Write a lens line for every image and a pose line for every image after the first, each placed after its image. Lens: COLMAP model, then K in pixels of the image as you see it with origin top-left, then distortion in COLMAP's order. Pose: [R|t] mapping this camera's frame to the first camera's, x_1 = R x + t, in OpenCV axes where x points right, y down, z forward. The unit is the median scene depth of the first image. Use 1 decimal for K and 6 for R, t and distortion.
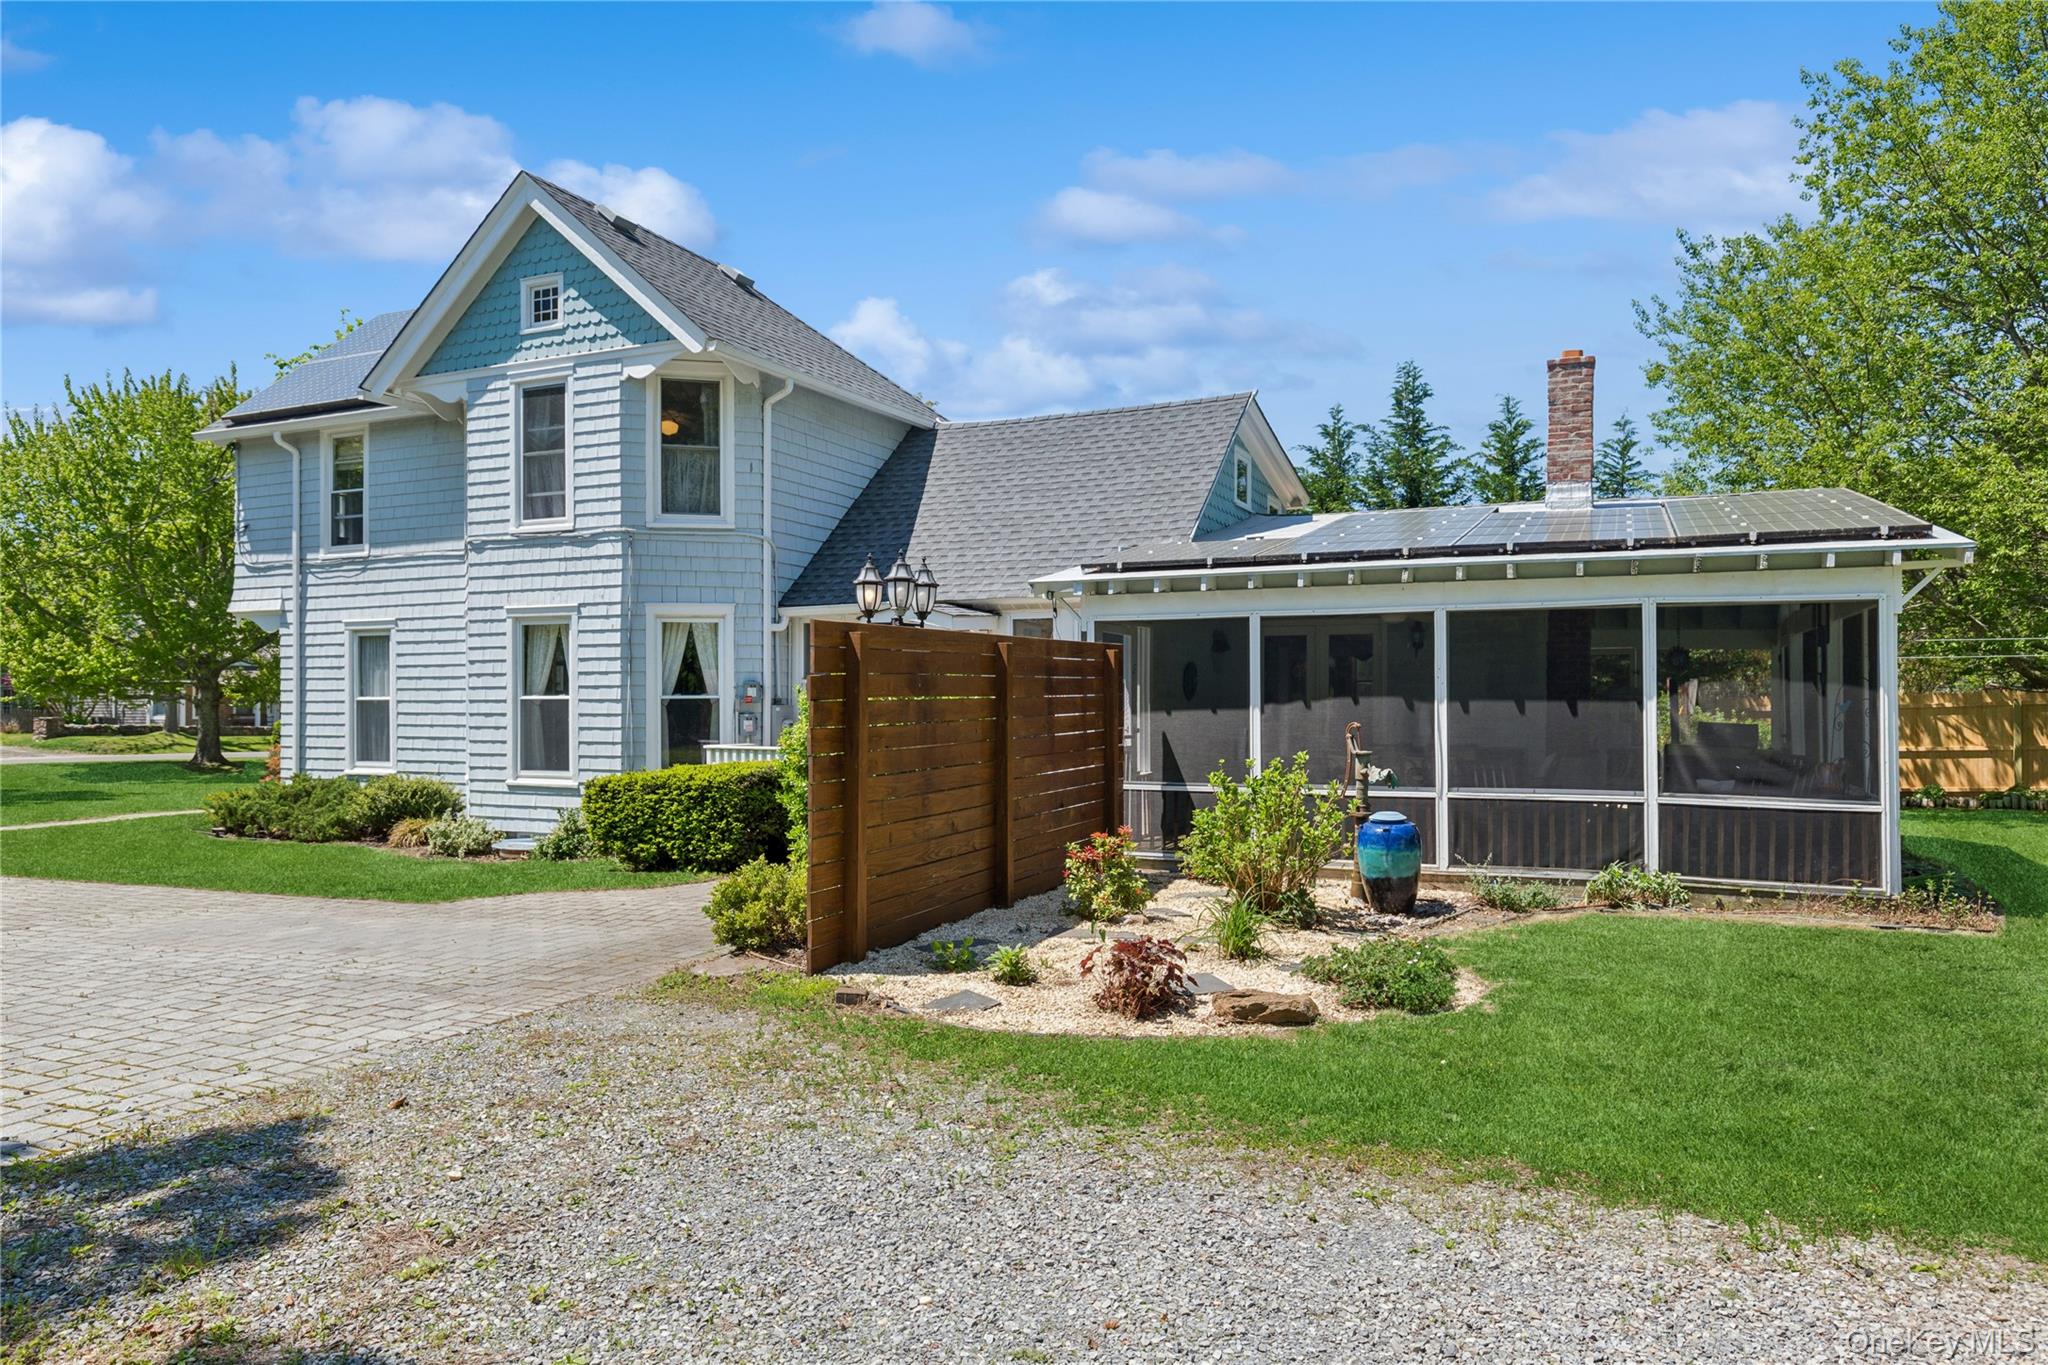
lens RADIAL K [[1347.6, 0, 1018.8], [0, 1347.6, 691.3], [0, 0, 1]] dist [0.002278, 0.001263]
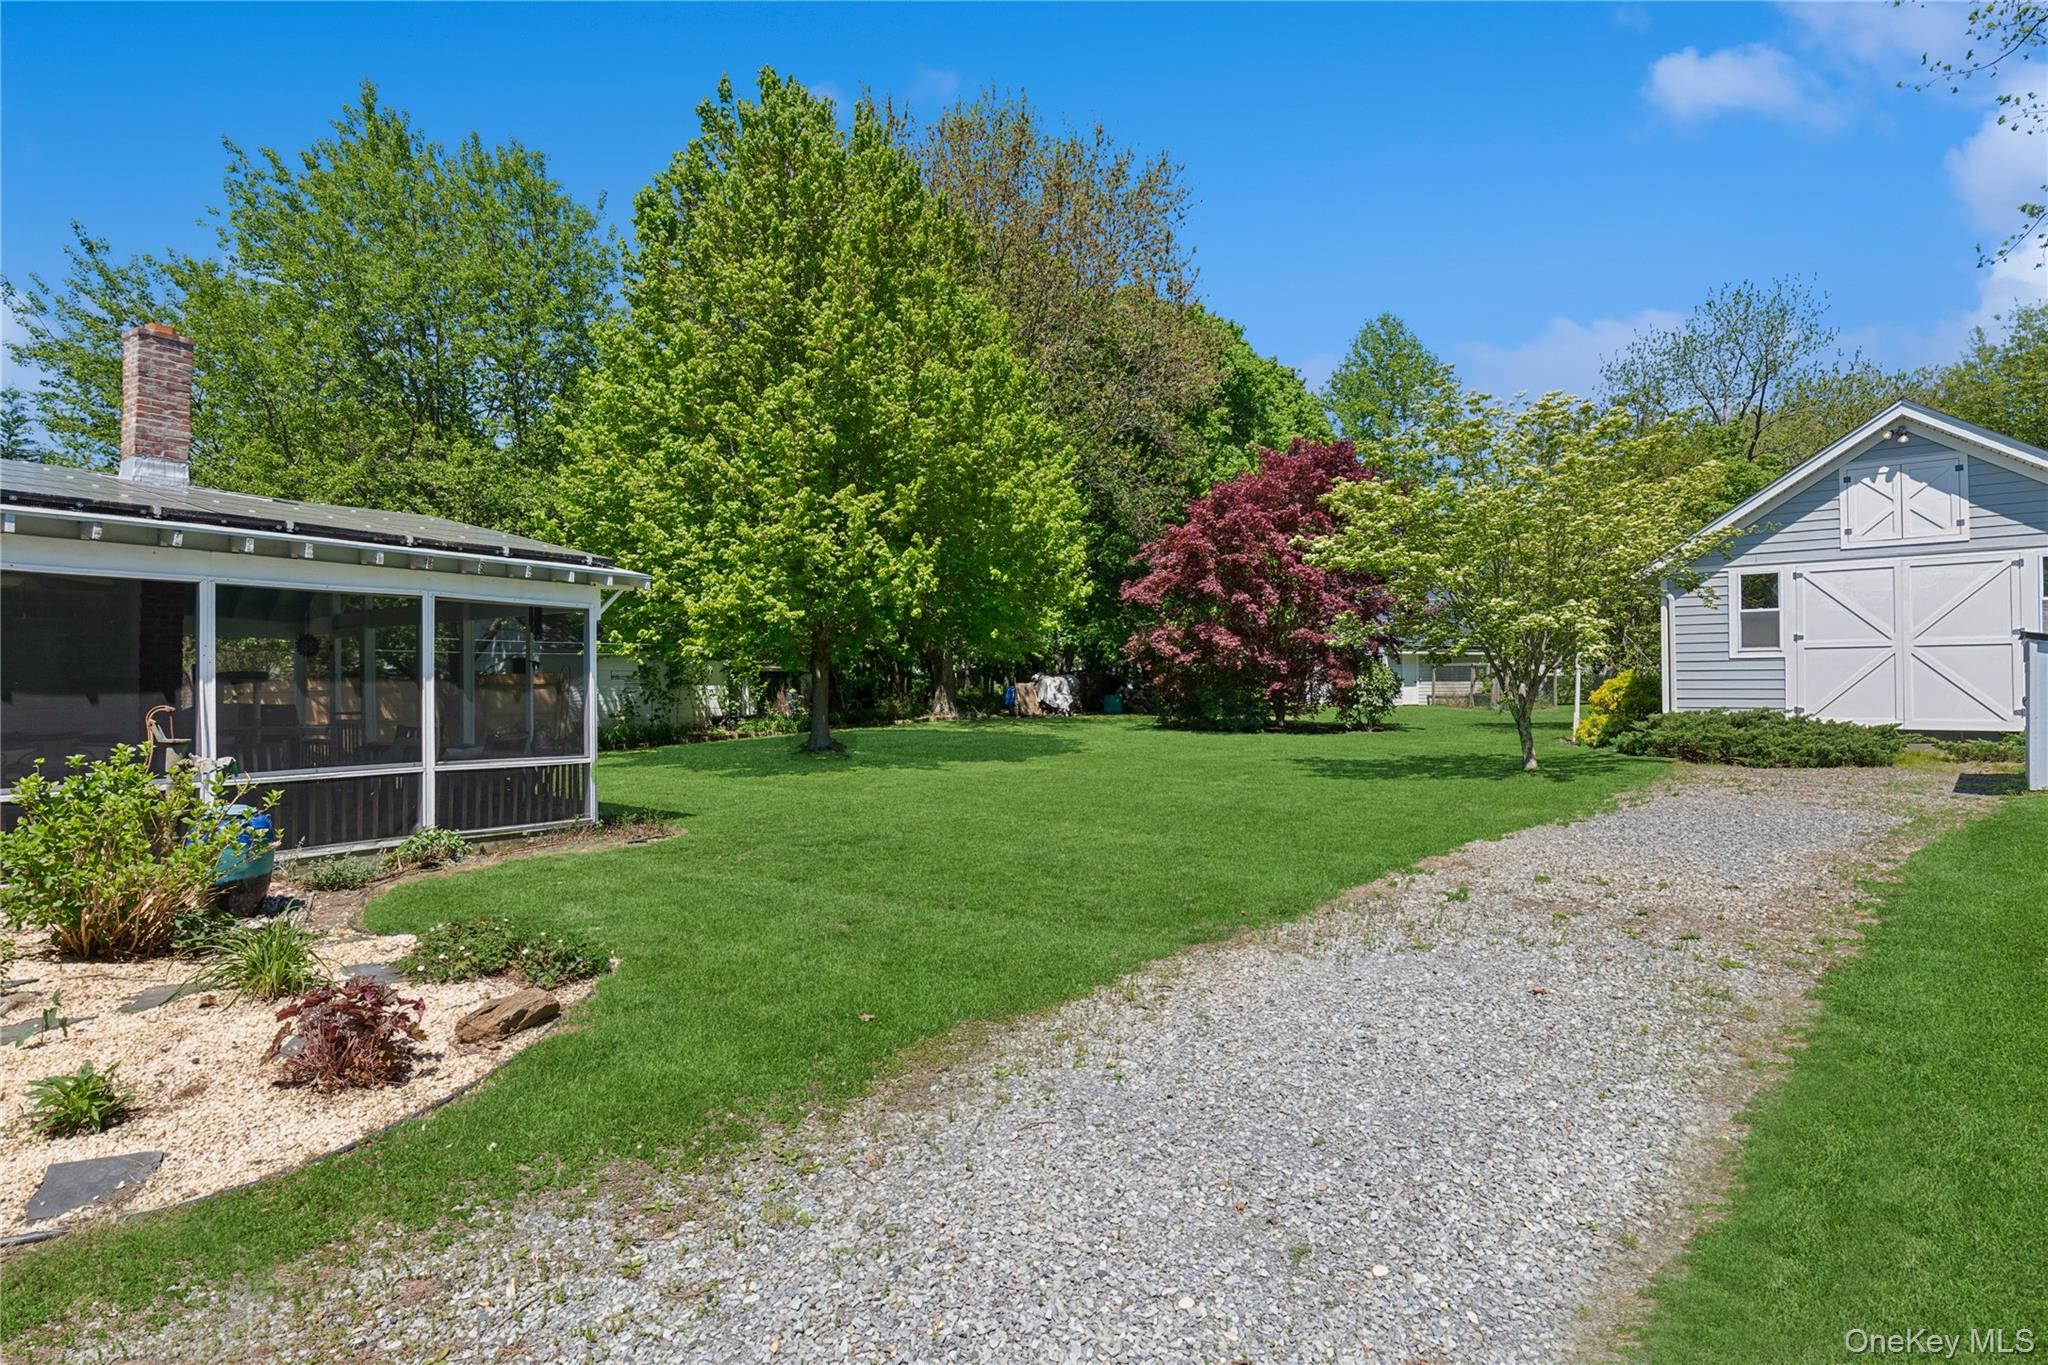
lens RADIAL K [[1009.2, 0, 1022.3], [0, 1009.2, 677.8], [0, 0, 1]] dist [-0.003921, 0.000001]
pose [[0.166445, 0.009471, 0.986005, -0.241636], [-0.005805, 0.999946, -0.008625, 0.006962], [-0.986034, -0.004288, 0.166491, 0.308035]]
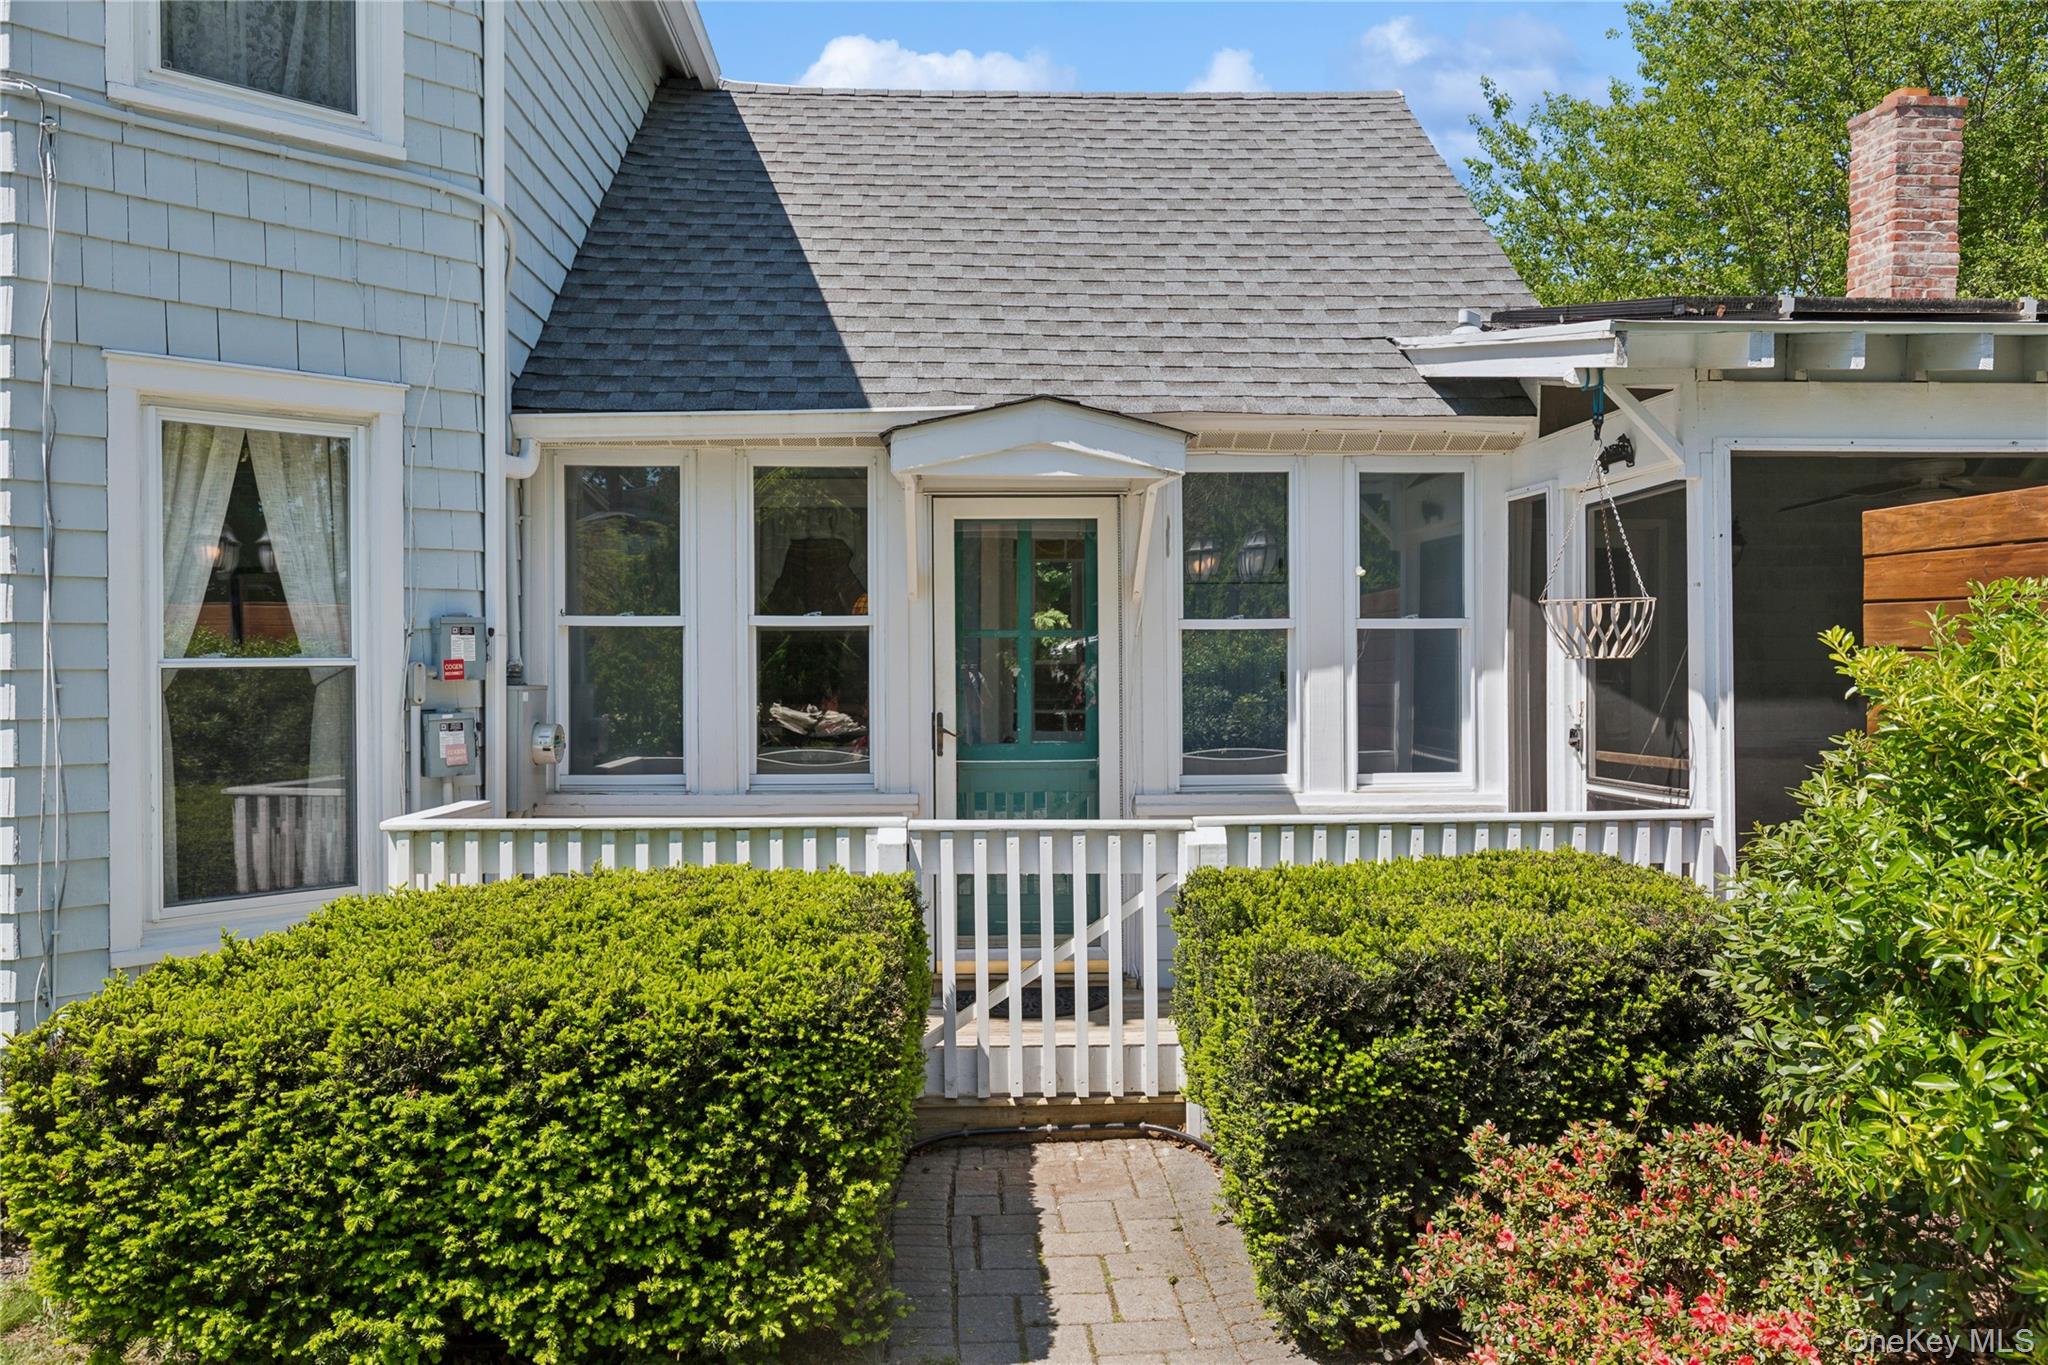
lens RADIAL K [[1429.5, 0, 1024.2], [0, 1429.5, 676.7], [0, 0, 1]] dist [0.003102, -0.003287]
pose [[0.882190, -0.005326, 0.470864, -0.290651], [0.000386, 0.999944, 0.010587, 0.004752], [-0.470894, -0.009158, 0.882142, 0.732008]]
